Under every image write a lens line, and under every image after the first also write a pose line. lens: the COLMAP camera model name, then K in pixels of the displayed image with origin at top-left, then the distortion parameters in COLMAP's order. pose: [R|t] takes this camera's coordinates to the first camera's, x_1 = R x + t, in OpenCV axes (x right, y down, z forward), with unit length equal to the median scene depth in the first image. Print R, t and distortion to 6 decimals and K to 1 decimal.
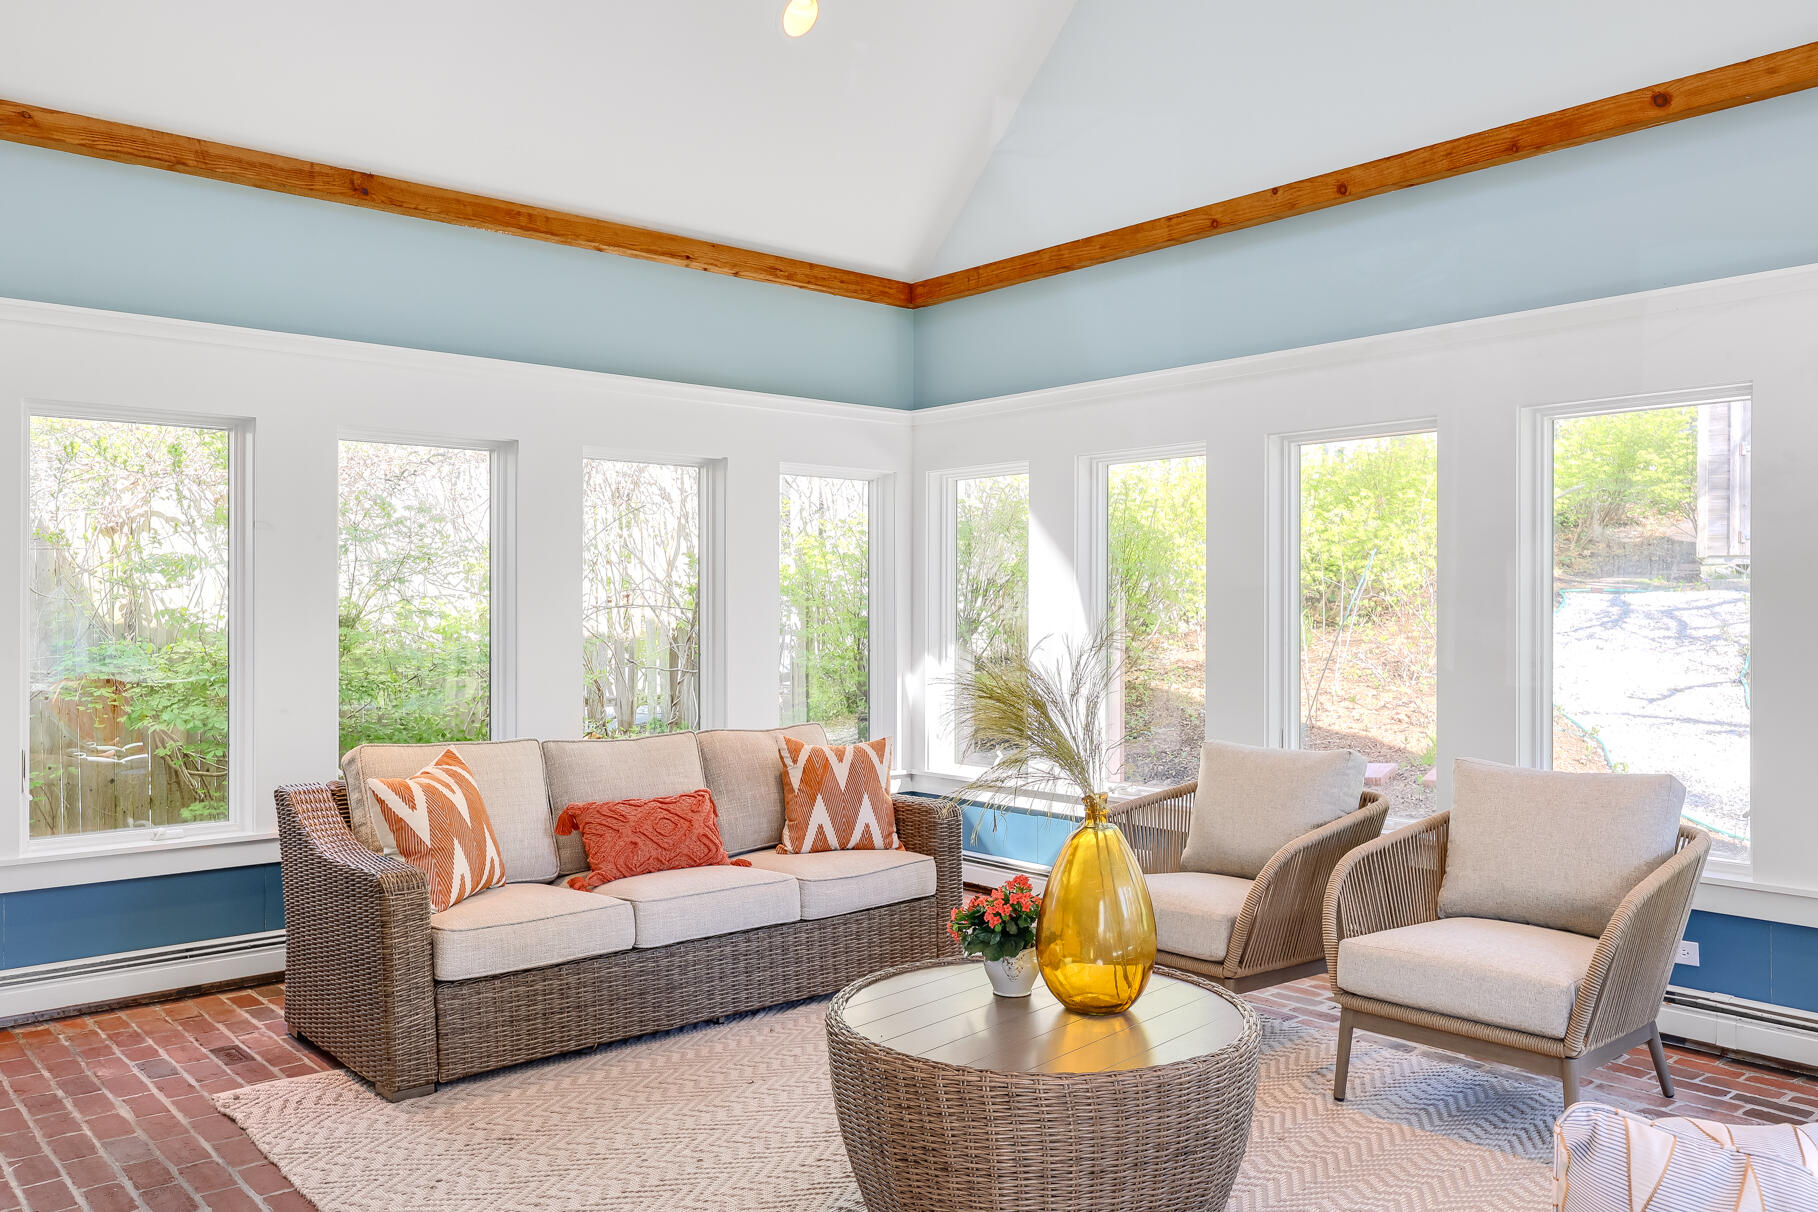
lens RADIAL K [[1342.7, 0, 908.3], [0, 1342.7, 605.9], [0, 0, 1]] dist [-0.000574, 0.002694]
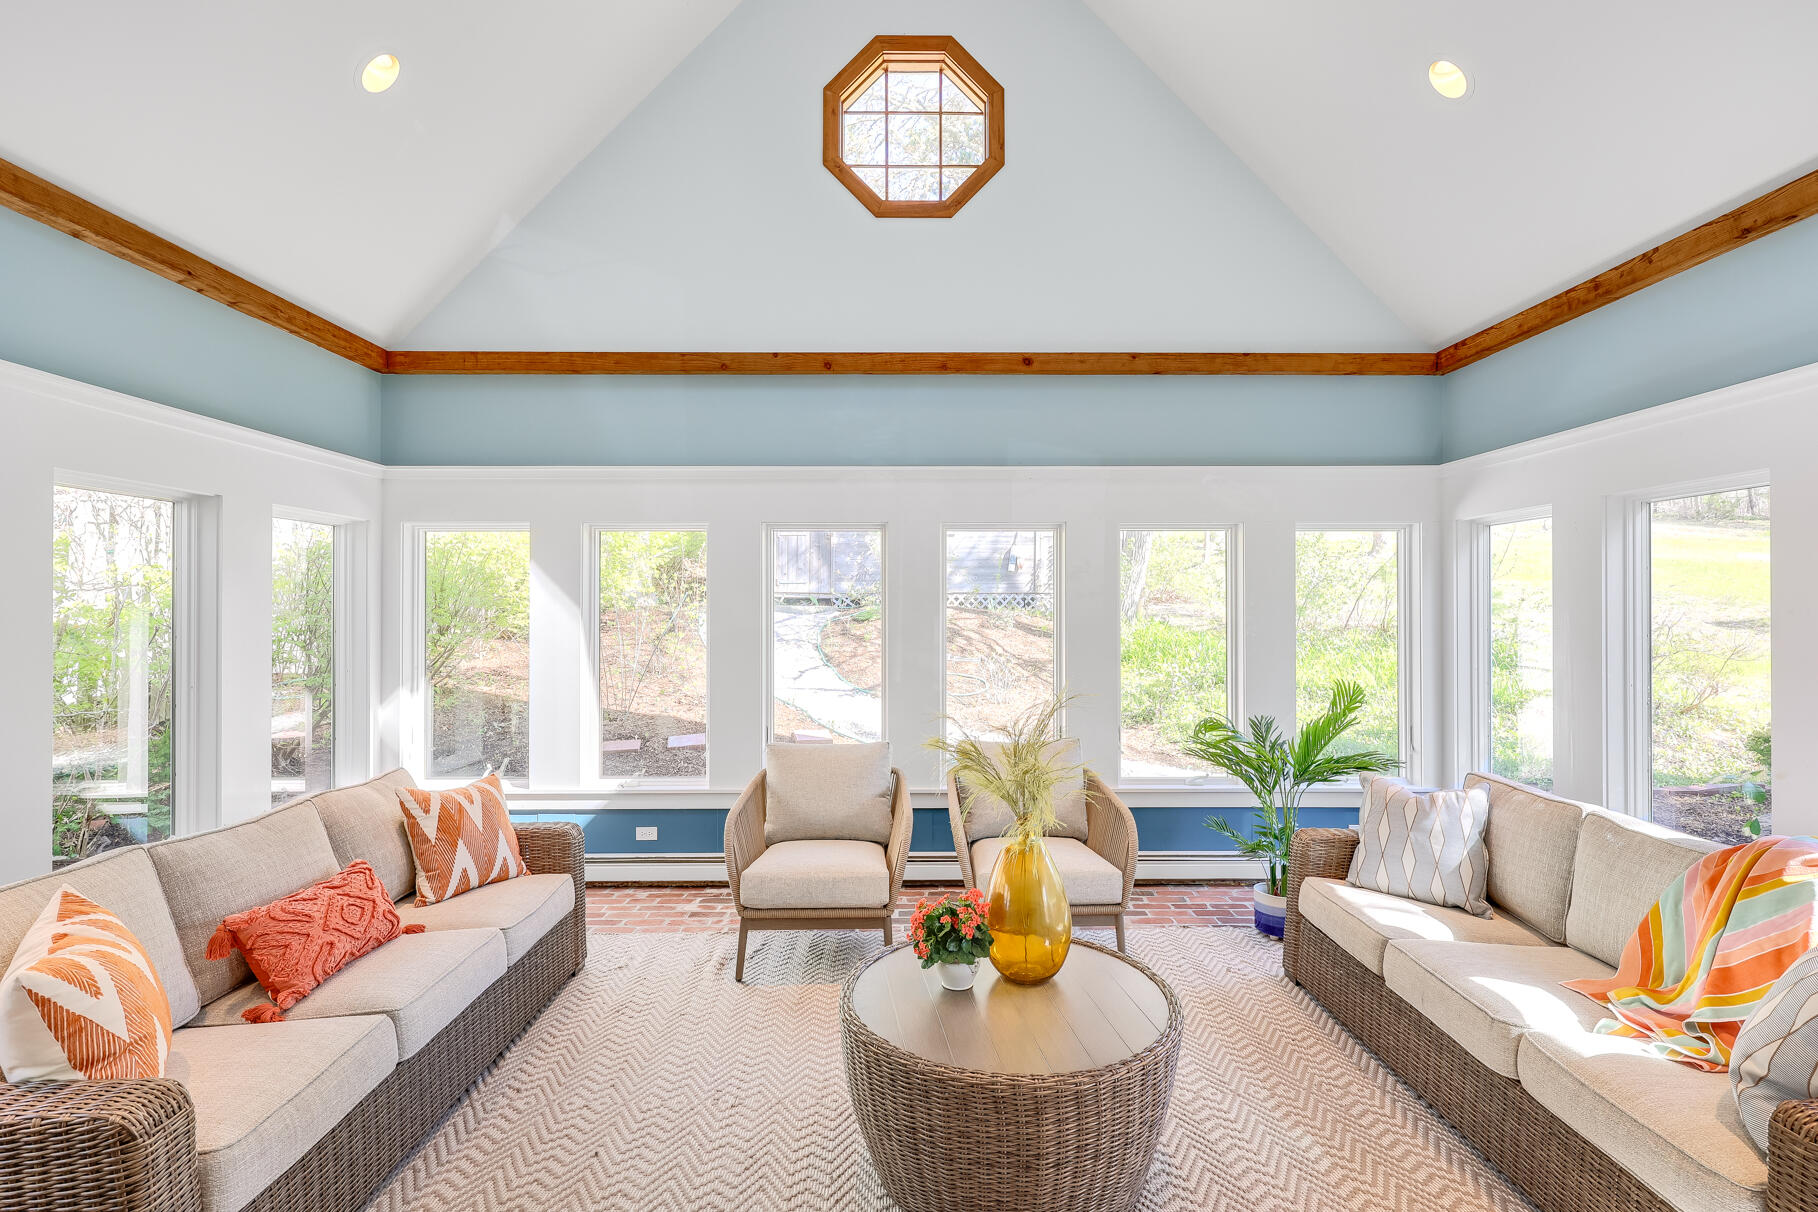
lens RADIAL K [[841.3, 0, 909.6], [0, 841.3, 609.0], [0, 0, 1]] dist [0.002071, 0.001210]
pose [[0.663194, -0.000332, 0.748448, -0.319562], [0.002205, 0.999996, -0.001510, -0.035715], [-0.748445, 0.002652, 0.663192, 0.304448]]
